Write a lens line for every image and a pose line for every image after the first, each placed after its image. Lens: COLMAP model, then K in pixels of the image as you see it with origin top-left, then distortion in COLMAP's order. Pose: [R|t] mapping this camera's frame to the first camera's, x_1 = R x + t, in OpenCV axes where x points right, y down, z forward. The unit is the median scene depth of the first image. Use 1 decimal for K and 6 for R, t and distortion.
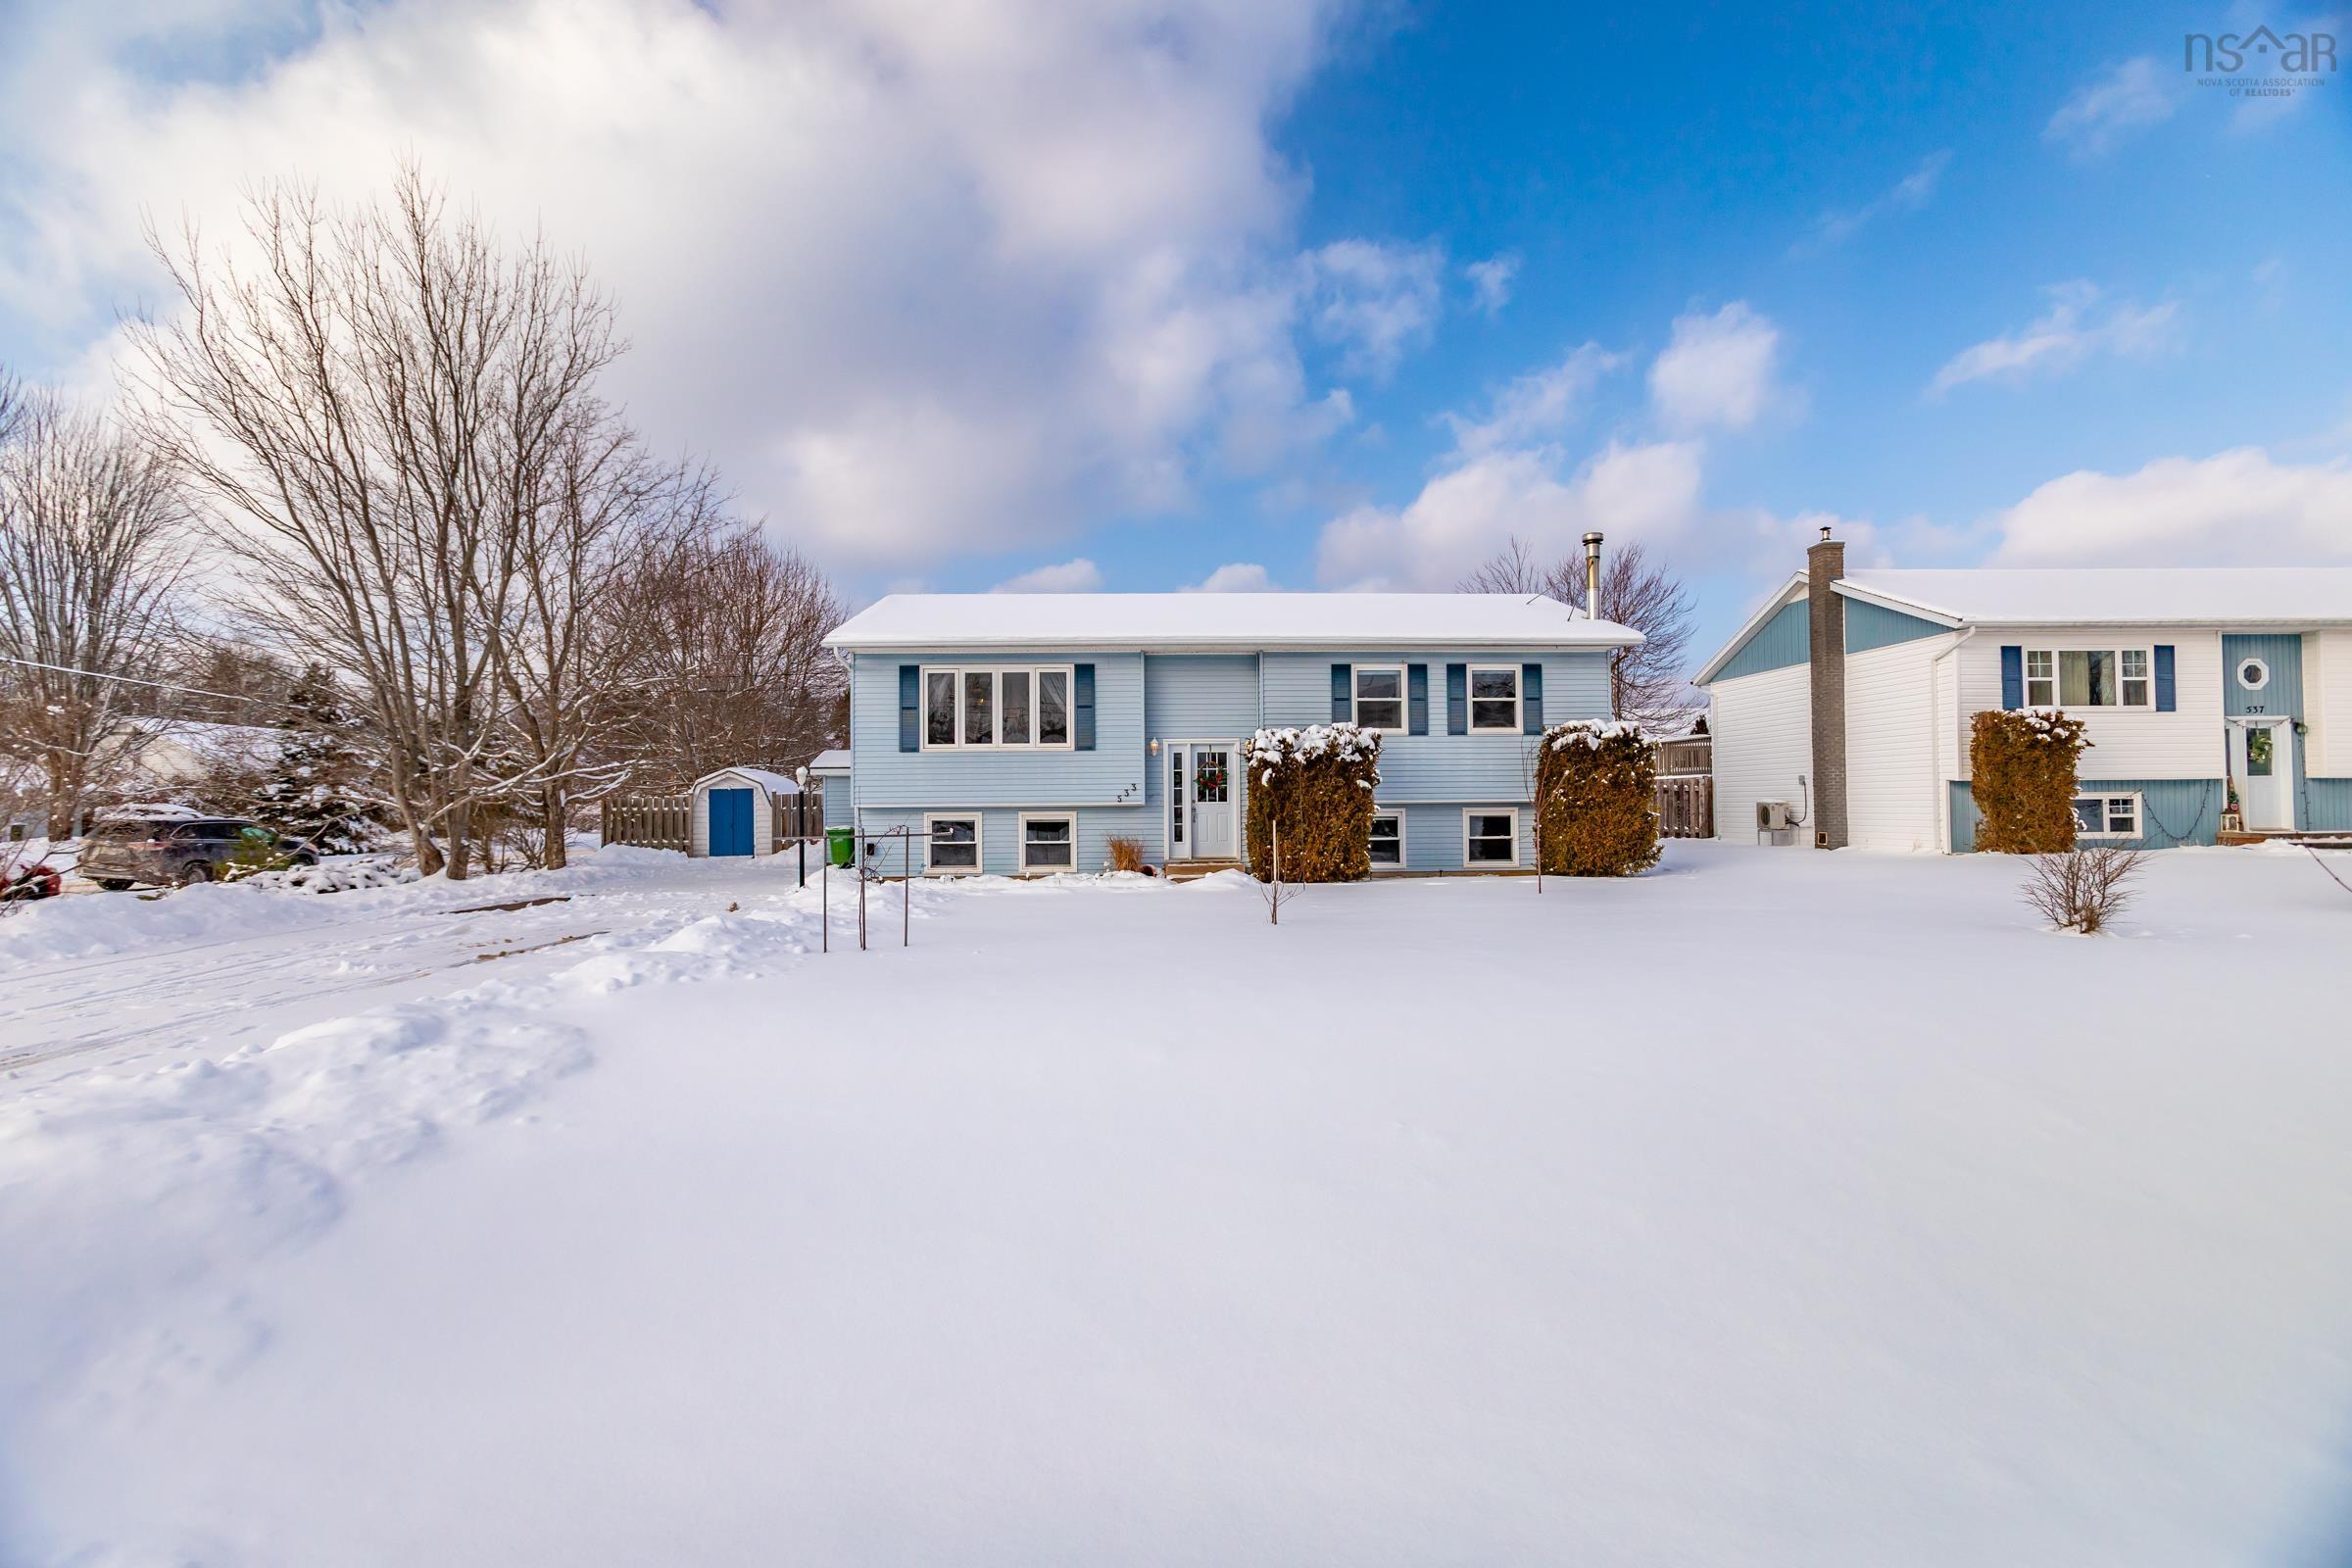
lens RADIAL K [[1037.0, 0, 1170.8], [0, 1037.0, 779.8], [0, 0, 1]] dist [-0.021222, 0.013742]
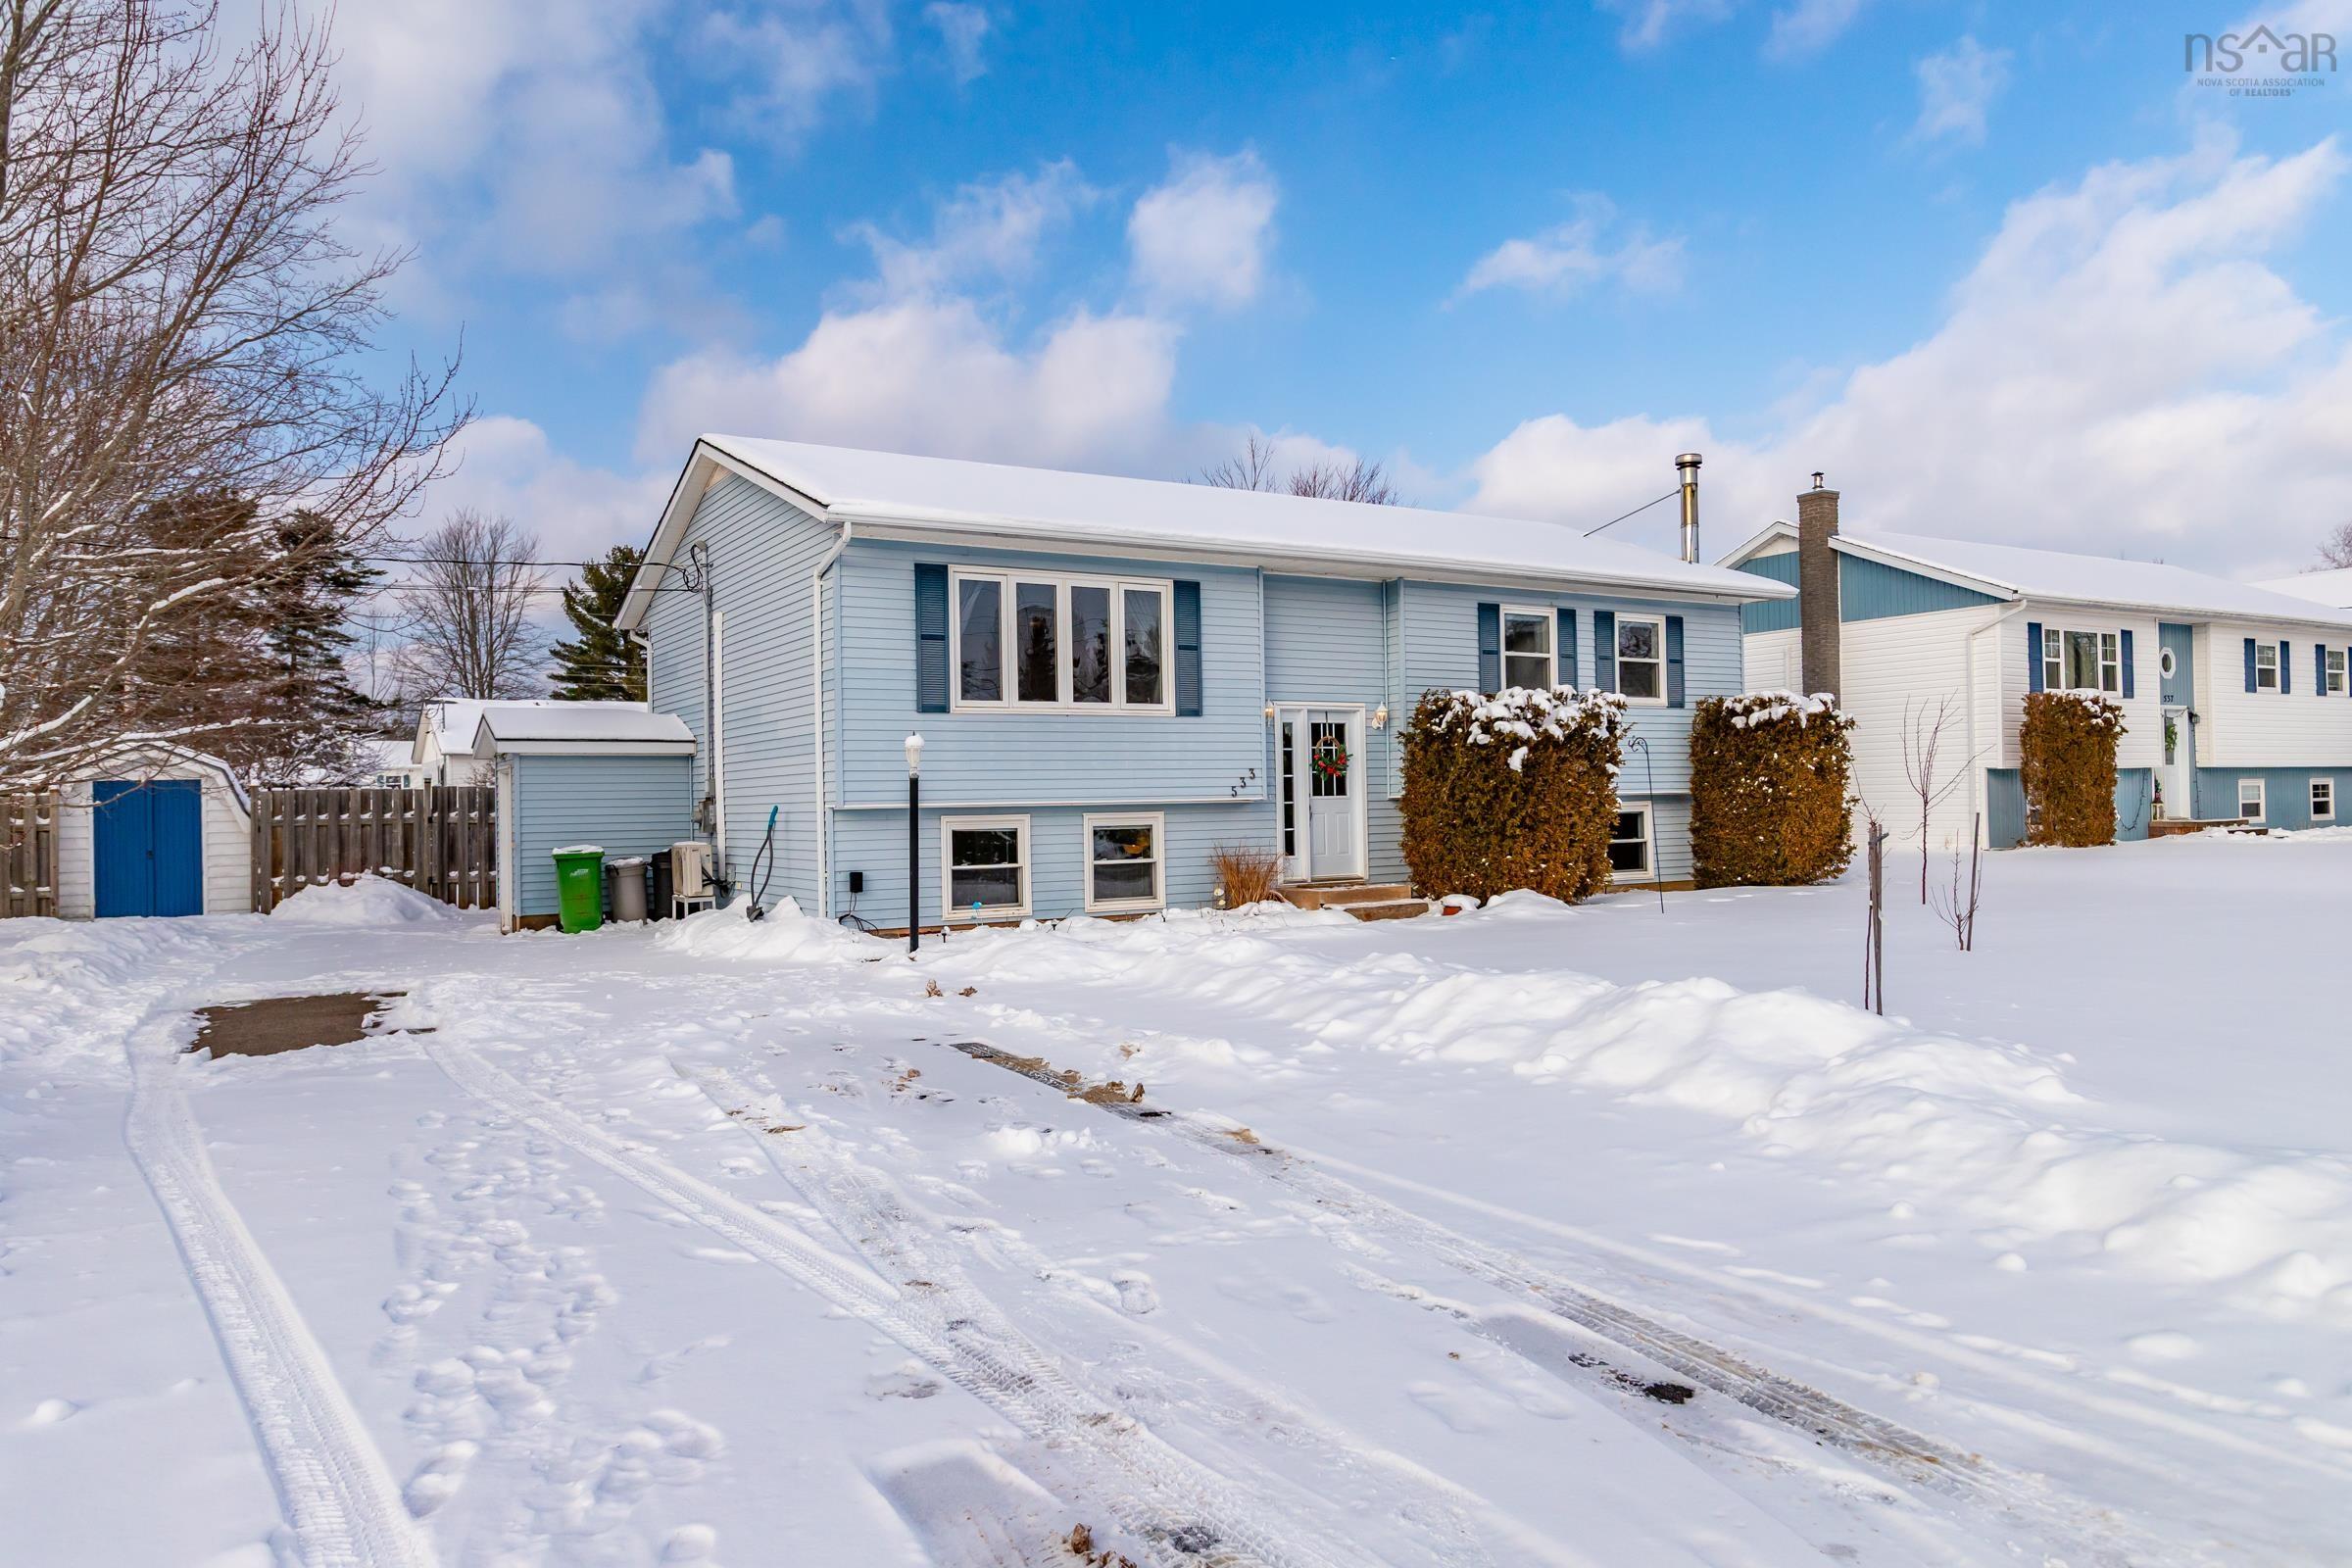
lens RADIAL K [[1611.7, 0, 1176.0], [0, 1611.7, 784.0], [0, 0, 1]] dist [0.002393, -0.000522]
pose [[0.862451, -0.001200, 0.506138, -0.581521], [0.000878, 0.999999, 0.000875, 0.012564], [-0.506139, -0.000310, 0.862452, 0.143790]]
